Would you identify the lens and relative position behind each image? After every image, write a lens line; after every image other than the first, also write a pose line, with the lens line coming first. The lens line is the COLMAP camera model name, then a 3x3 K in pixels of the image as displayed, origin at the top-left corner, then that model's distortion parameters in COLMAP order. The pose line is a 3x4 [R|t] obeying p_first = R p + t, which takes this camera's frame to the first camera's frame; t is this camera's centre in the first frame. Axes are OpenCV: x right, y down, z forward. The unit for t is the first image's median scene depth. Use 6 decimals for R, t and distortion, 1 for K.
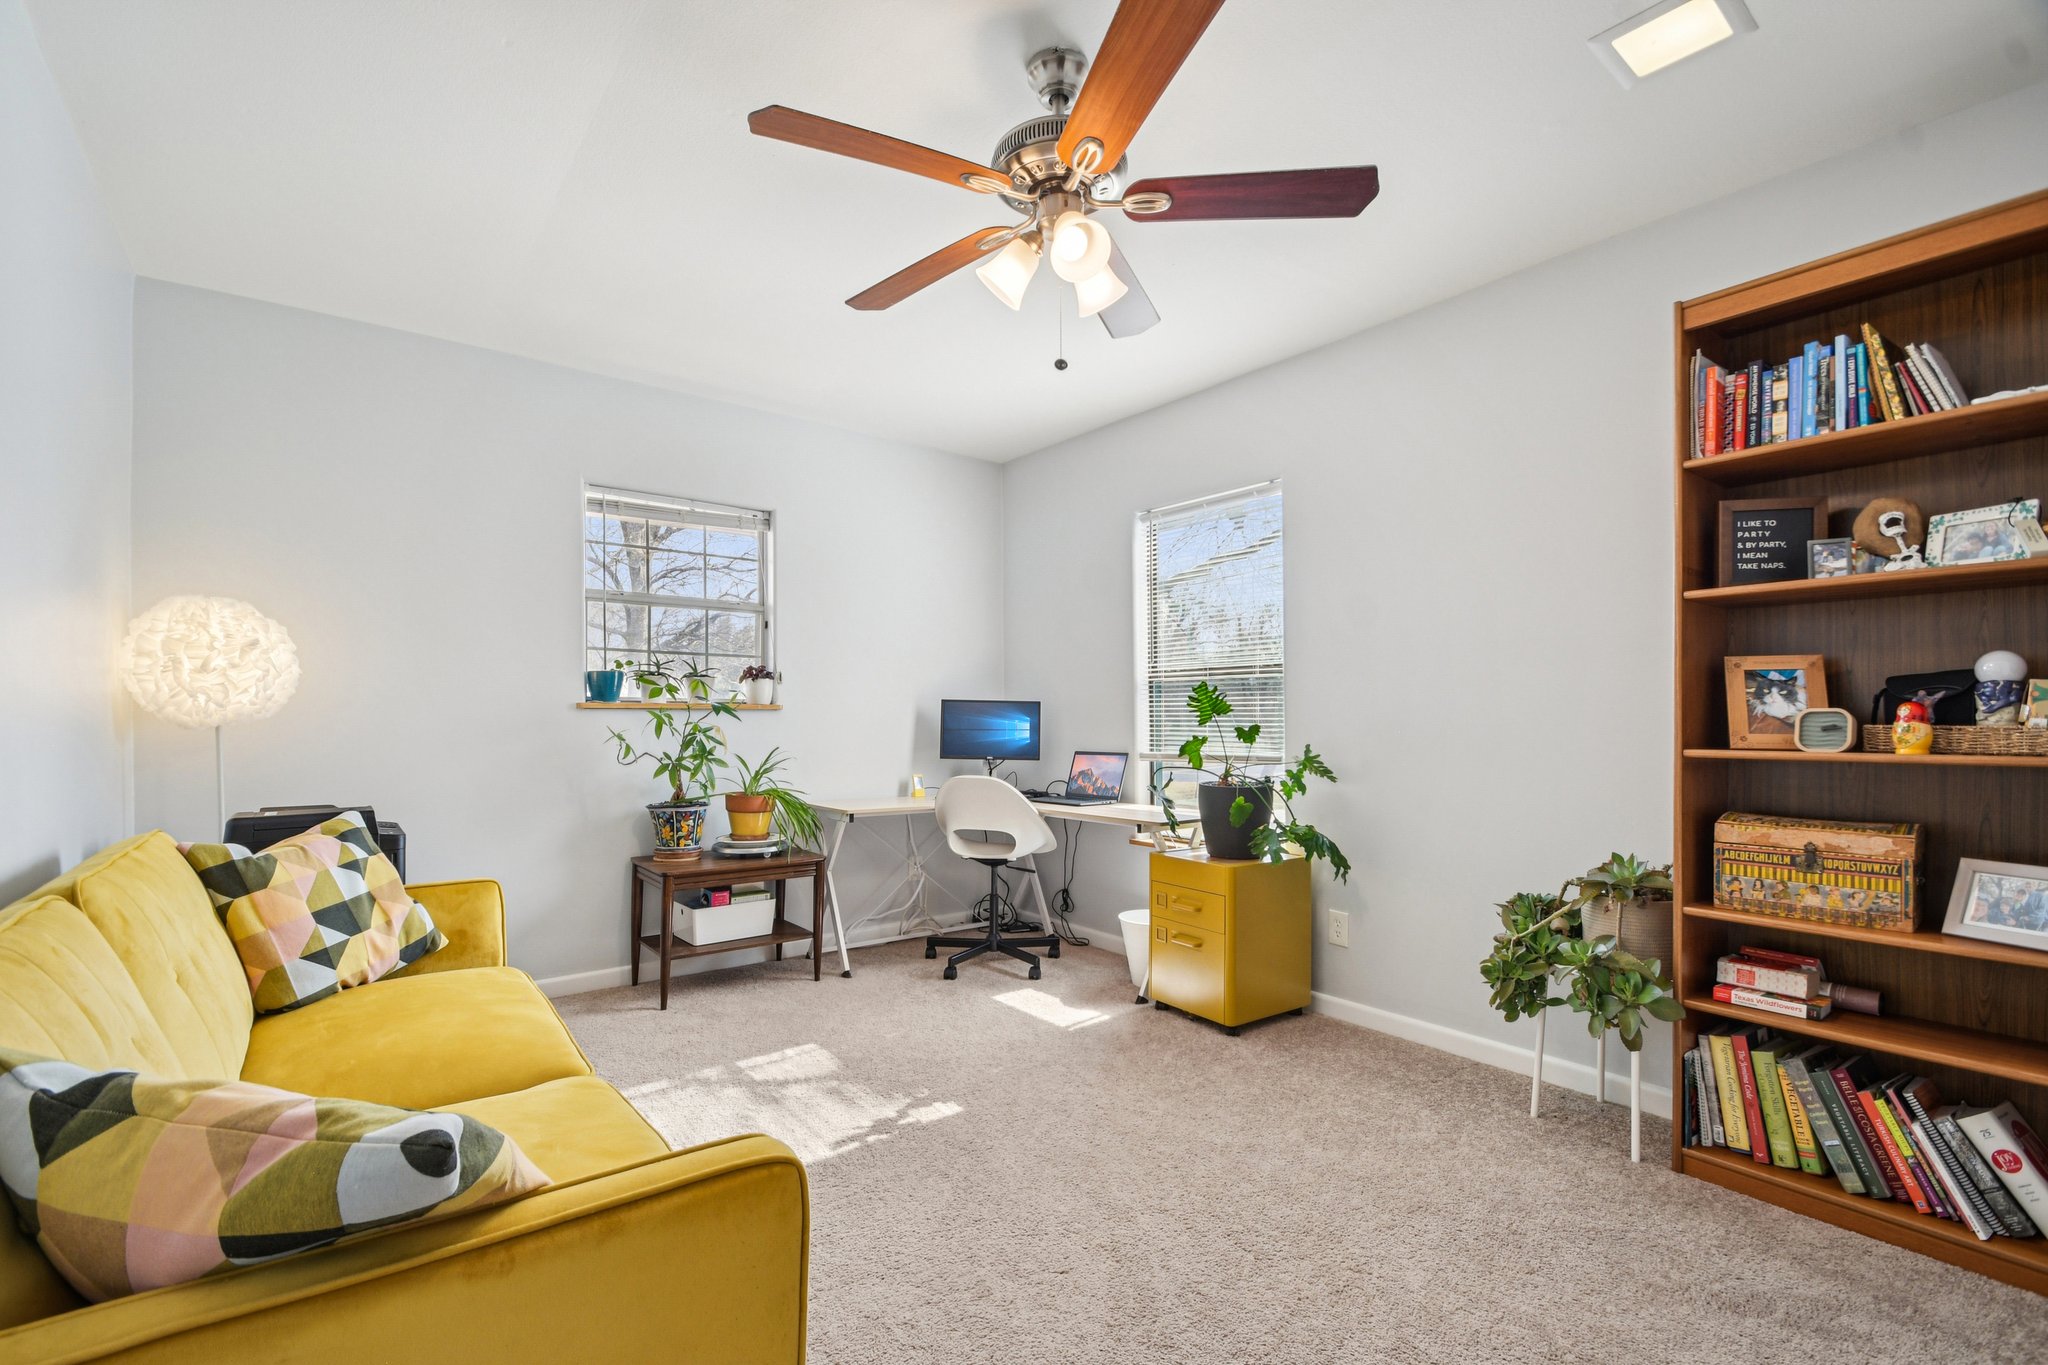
lens RADIAL K [[895.9, 0, 1024.5], [0, 895.9, 714.4], [0, 0, 1]] dist [-0.000584, -0.007246]
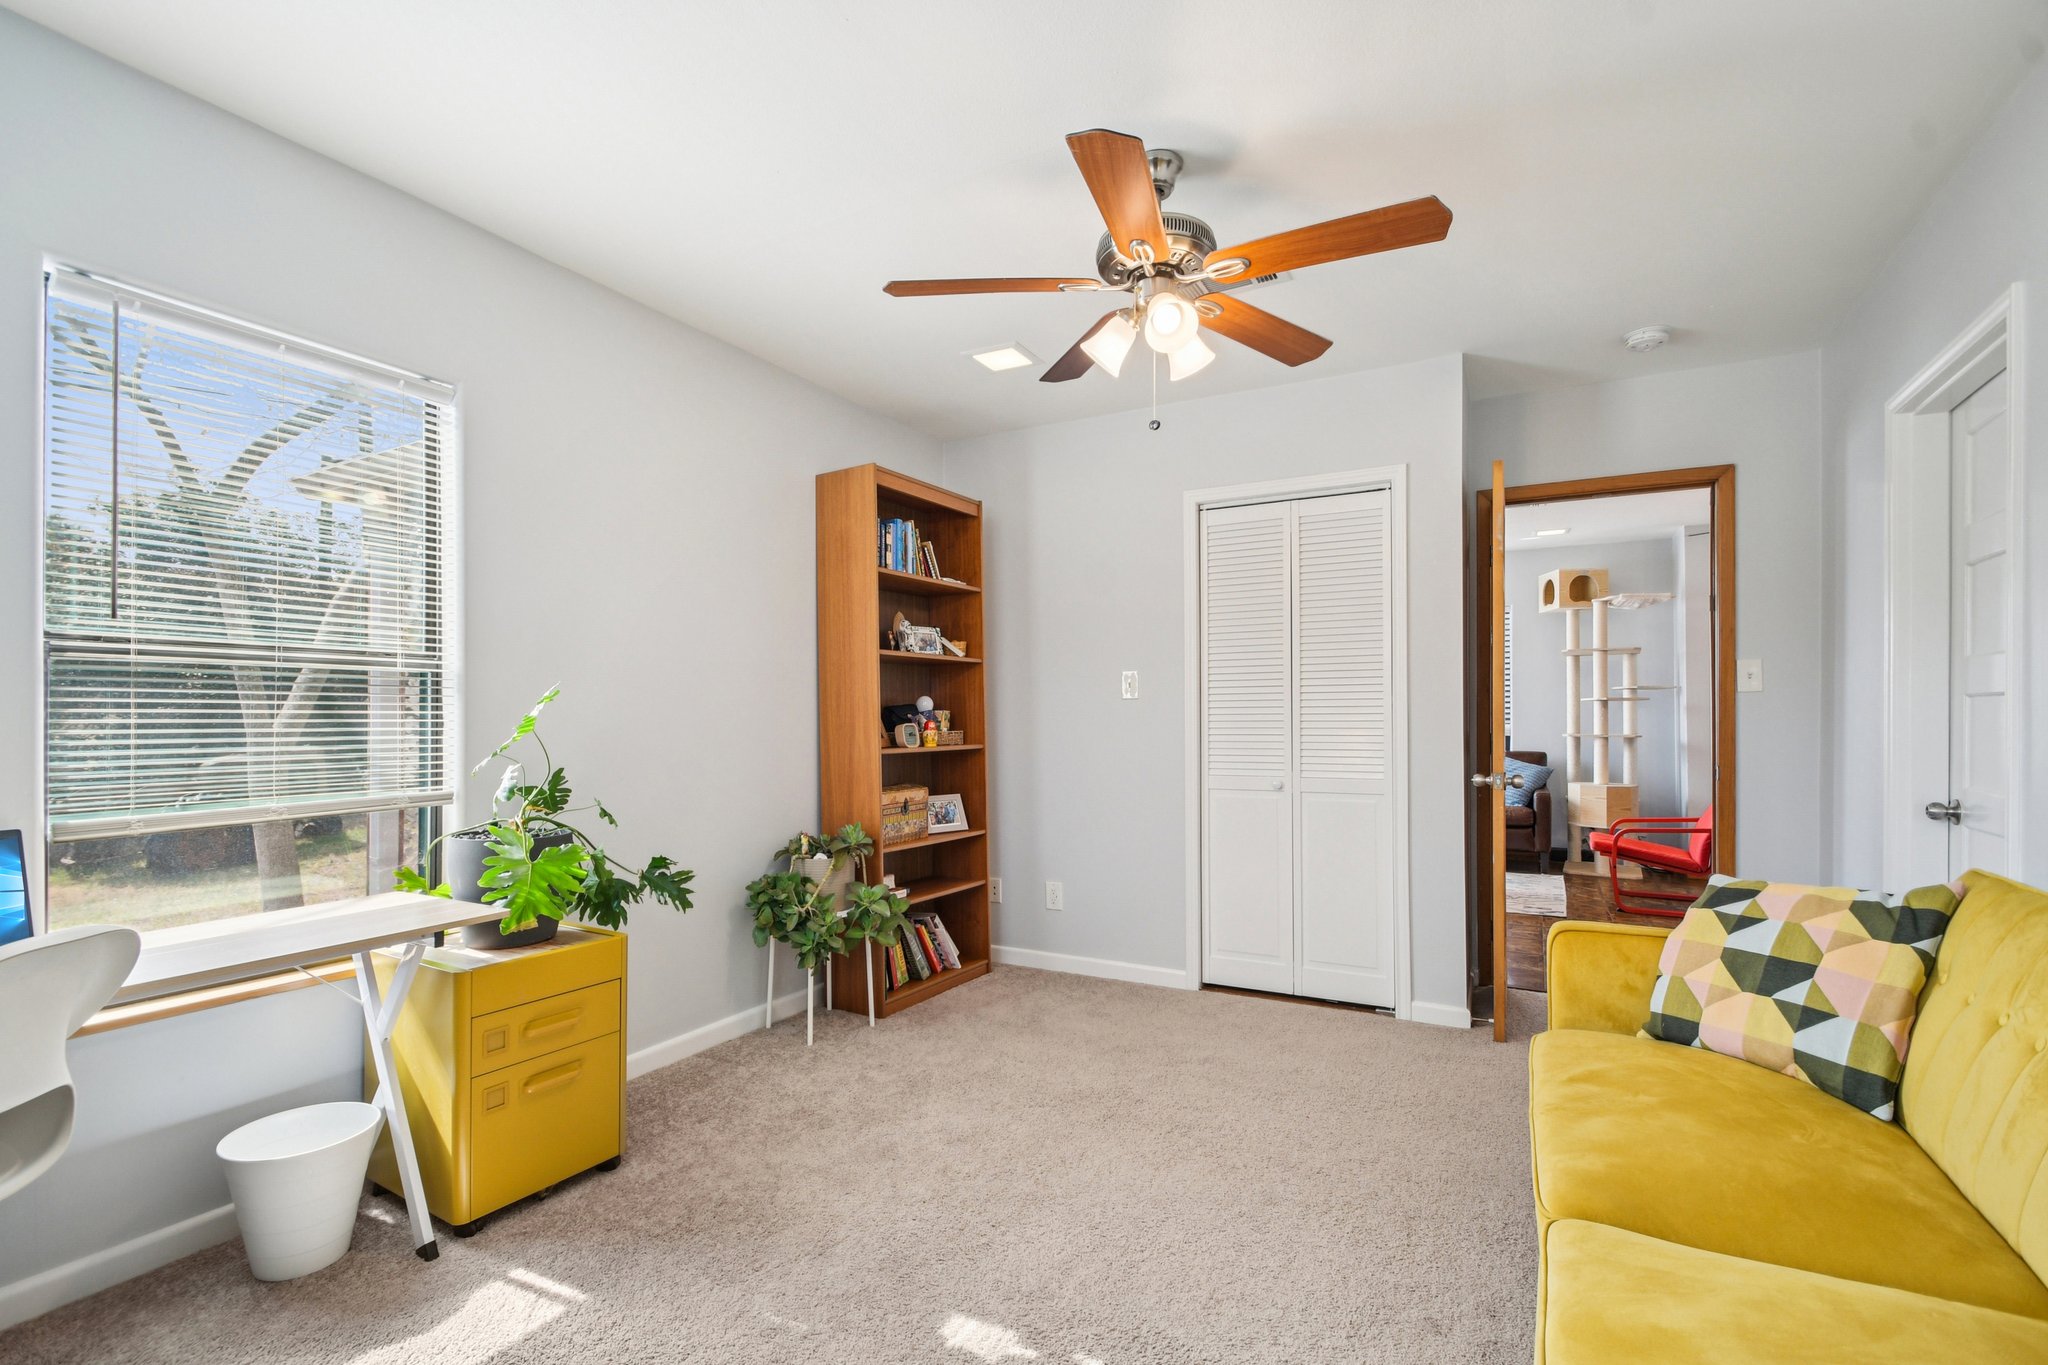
lens RADIAL K [[895.9, 0, 1024.5], [0, 895.9, 714.4], [0, 0, 1]] dist [-0.000584, -0.007246]
pose [[-0.389454, 0.007845, 0.921013, -0.882387], [0.001048, 0.999967, -0.008075, -0.010012], [-0.921045, -0.002180, -0.389449, 1.488310]]
